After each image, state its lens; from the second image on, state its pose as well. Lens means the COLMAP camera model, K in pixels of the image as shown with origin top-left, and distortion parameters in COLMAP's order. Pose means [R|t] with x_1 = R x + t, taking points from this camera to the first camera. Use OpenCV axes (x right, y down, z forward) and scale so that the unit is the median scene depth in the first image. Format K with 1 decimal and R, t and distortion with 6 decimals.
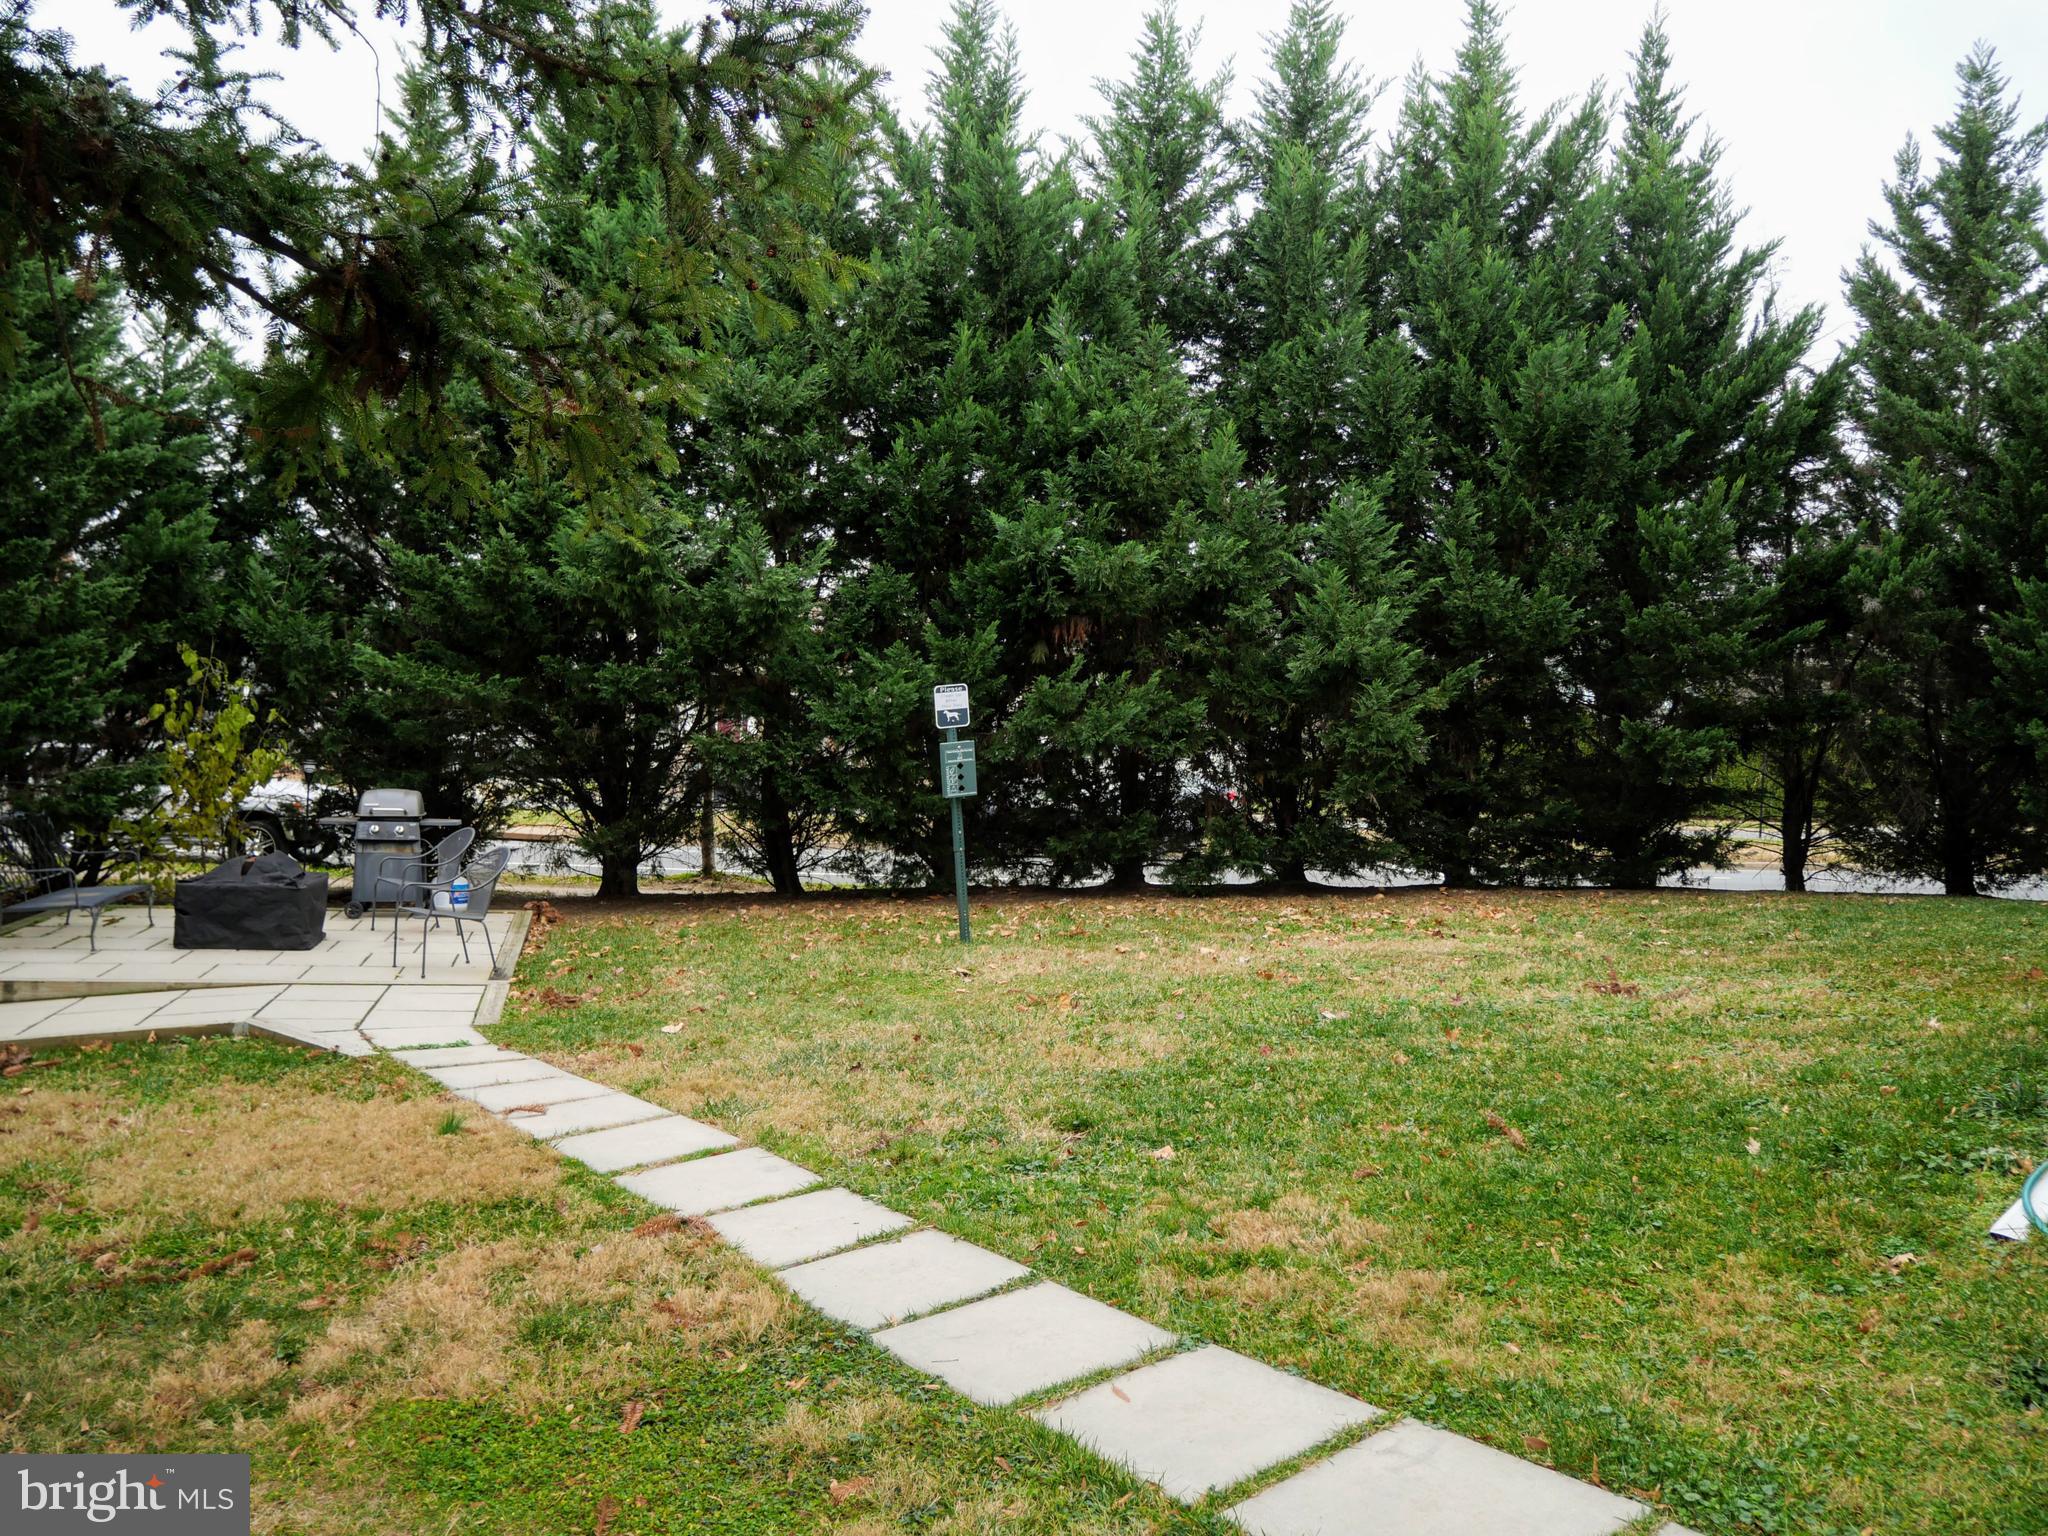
lens RADIAL K [[1483.1, 0, 1024.0], [0, 1483.1, 768.0], [0, 0, 1]] dist [-0.079073, 0.038529]
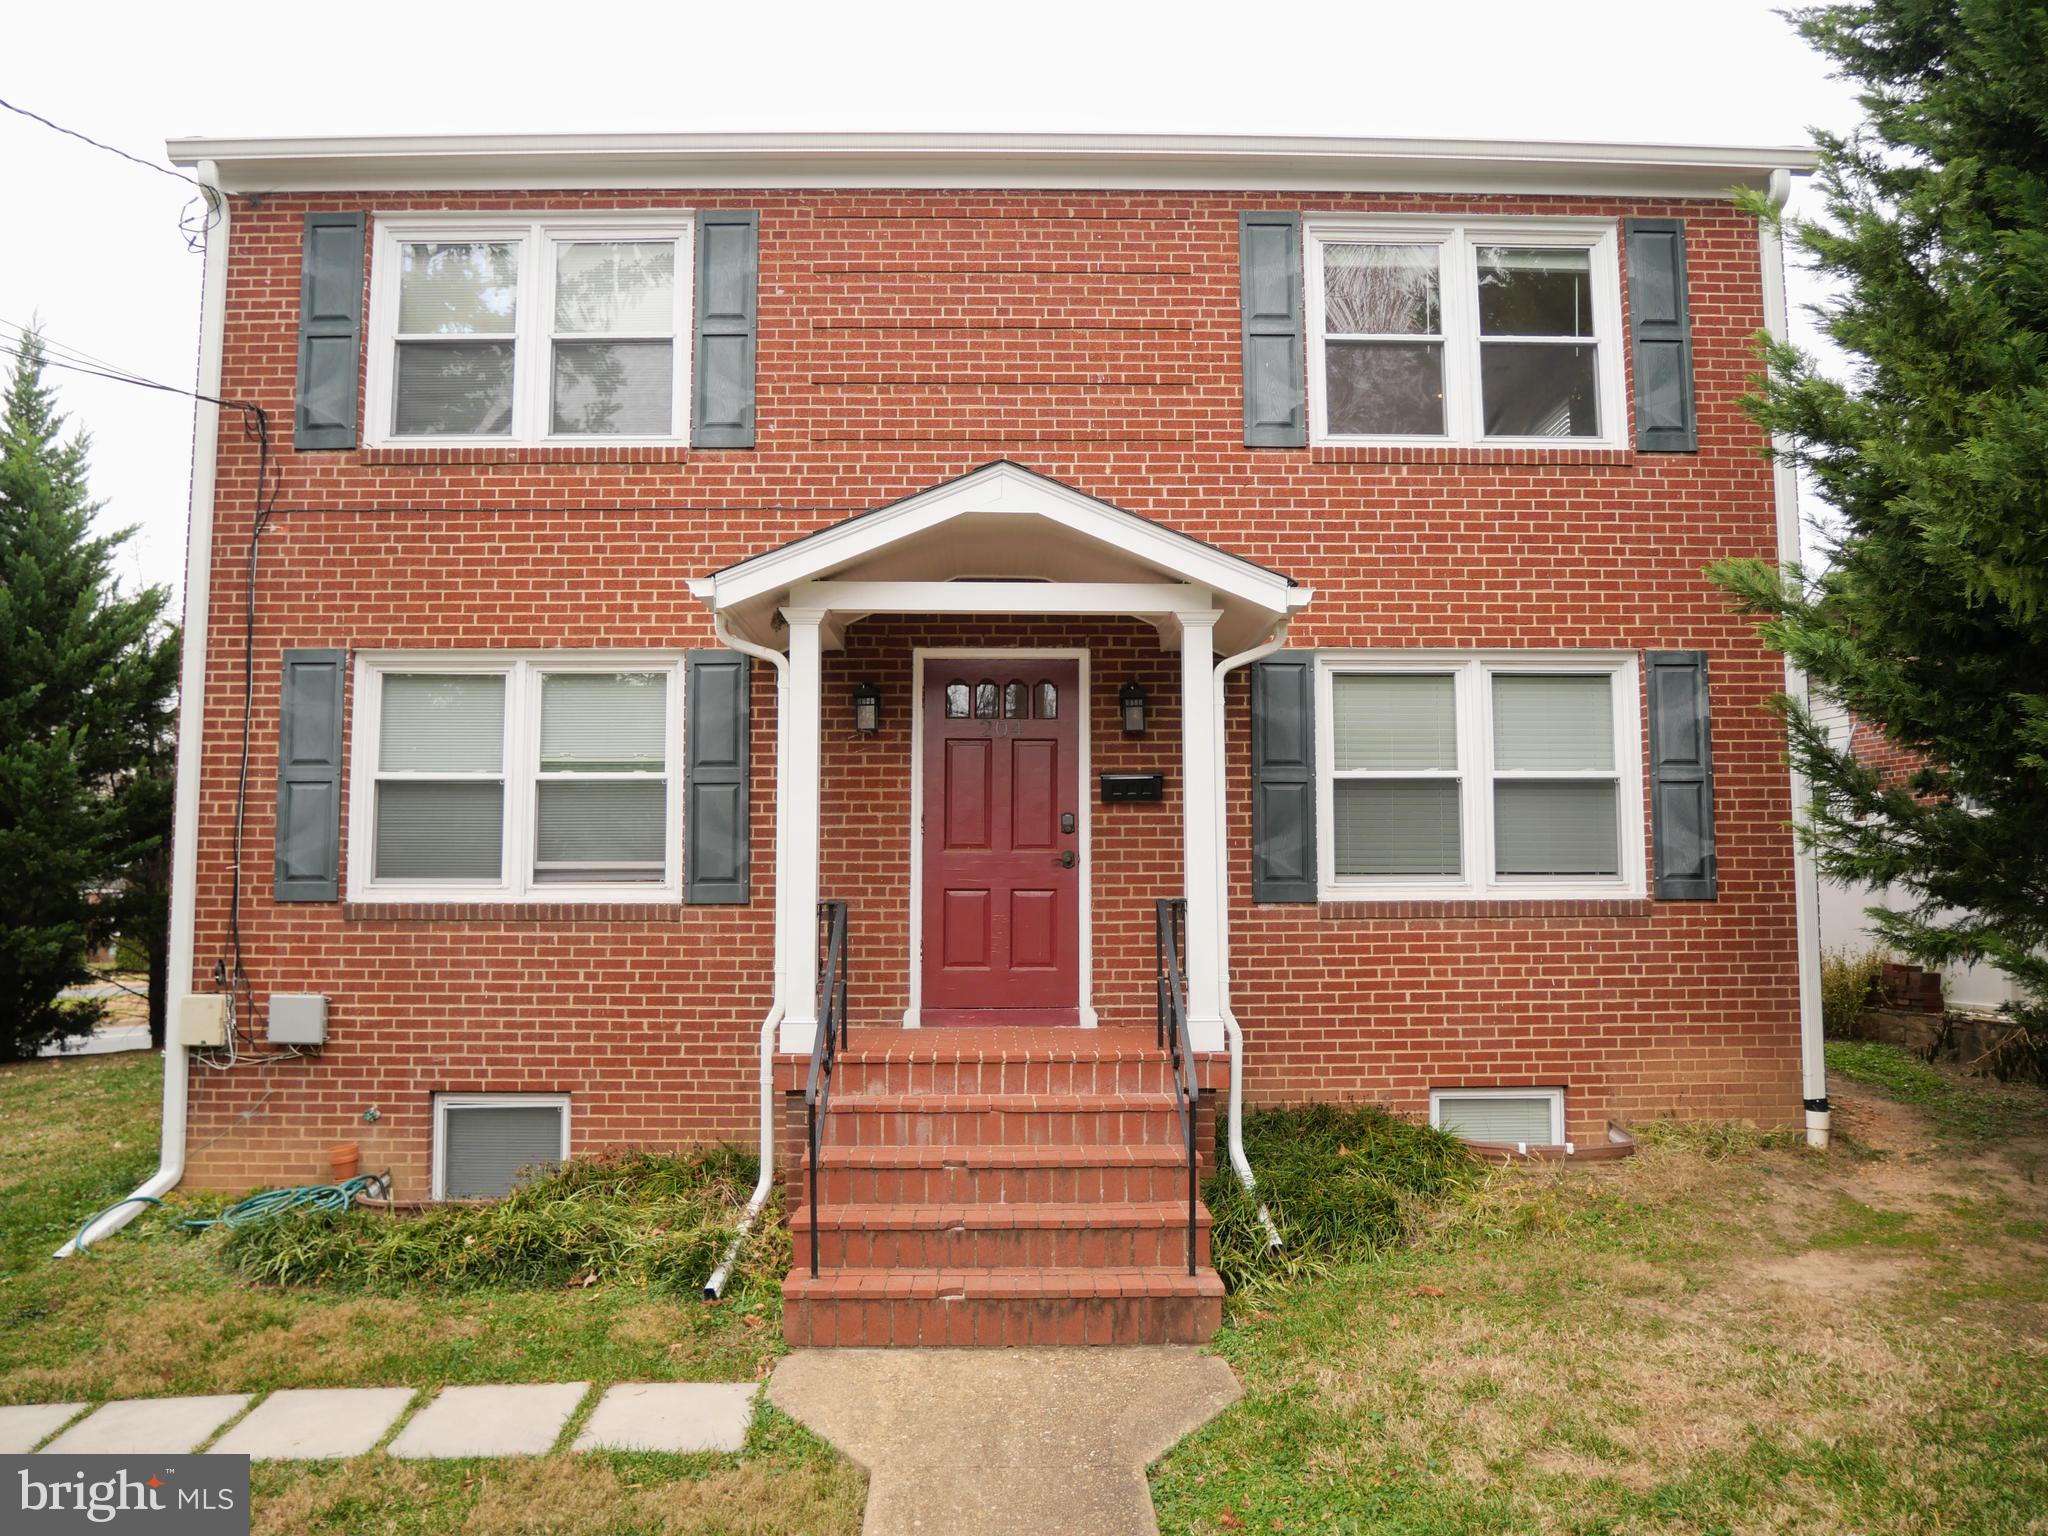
lens RADIAL K [[1483.1, 0, 1024.0], [0, 1483.1, 768.0], [0, 0, 1]] dist [-0.079073, 0.038529]
pose [[0.580389, 0.024236, 0.813979, -0.045511], [0.052751, 0.996339, -0.067278, -0.030128], [-0.812629, 0.081986, 0.576985, -0.323636]]
